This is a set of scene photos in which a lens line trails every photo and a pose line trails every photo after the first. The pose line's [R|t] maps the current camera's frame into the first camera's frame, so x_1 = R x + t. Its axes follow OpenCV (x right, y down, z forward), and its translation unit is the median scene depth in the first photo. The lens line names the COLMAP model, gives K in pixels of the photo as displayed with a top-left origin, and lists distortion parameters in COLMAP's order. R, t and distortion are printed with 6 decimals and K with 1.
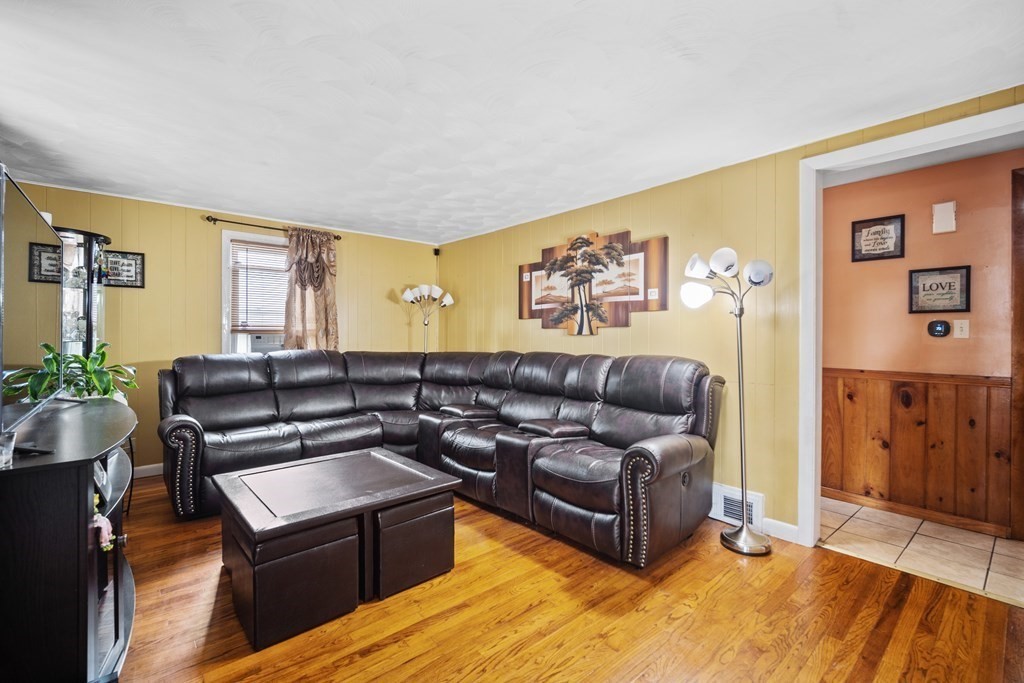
lens RADIAL K [[450.0, 0, 518.2], [0, 450.0, 337.6], [0, 0, 1]] dist [-0.010113, 0.003407]
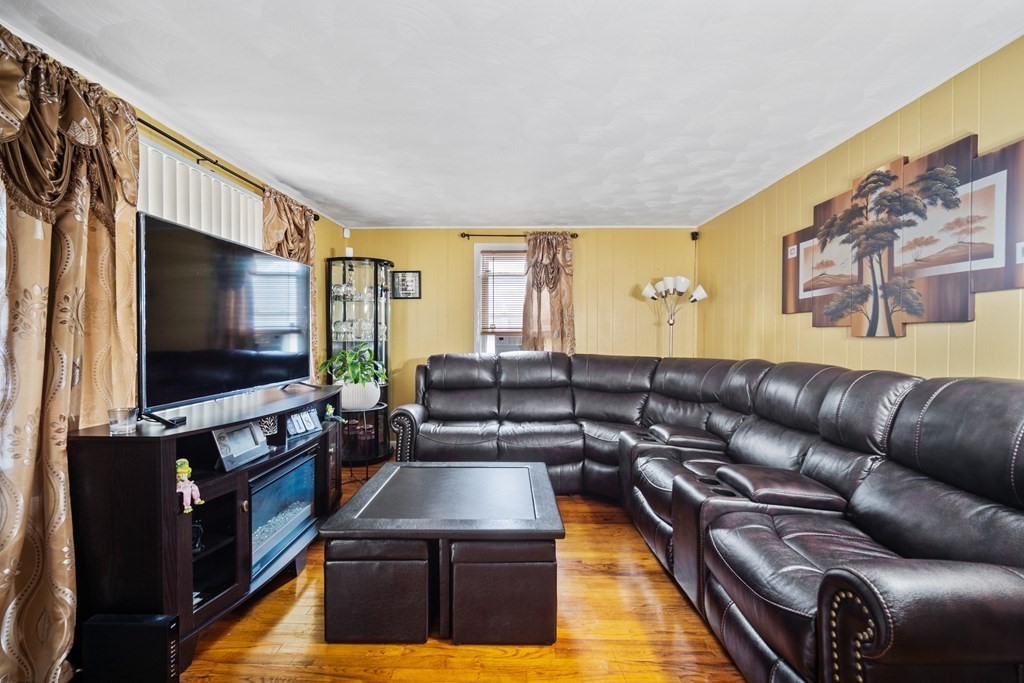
lens RADIAL K [[450.0, 0, 507.3], [0, 450.0, 344.1], [0, 0, 1]] dist [-0.010113, 0.003407]
pose [[0.736015, 0.012028, -0.676858, 0.185269], [-0.004371, 0.999906, 0.013015, -0.001761], [0.676951, -0.006620, 0.735999, 0.235381]]
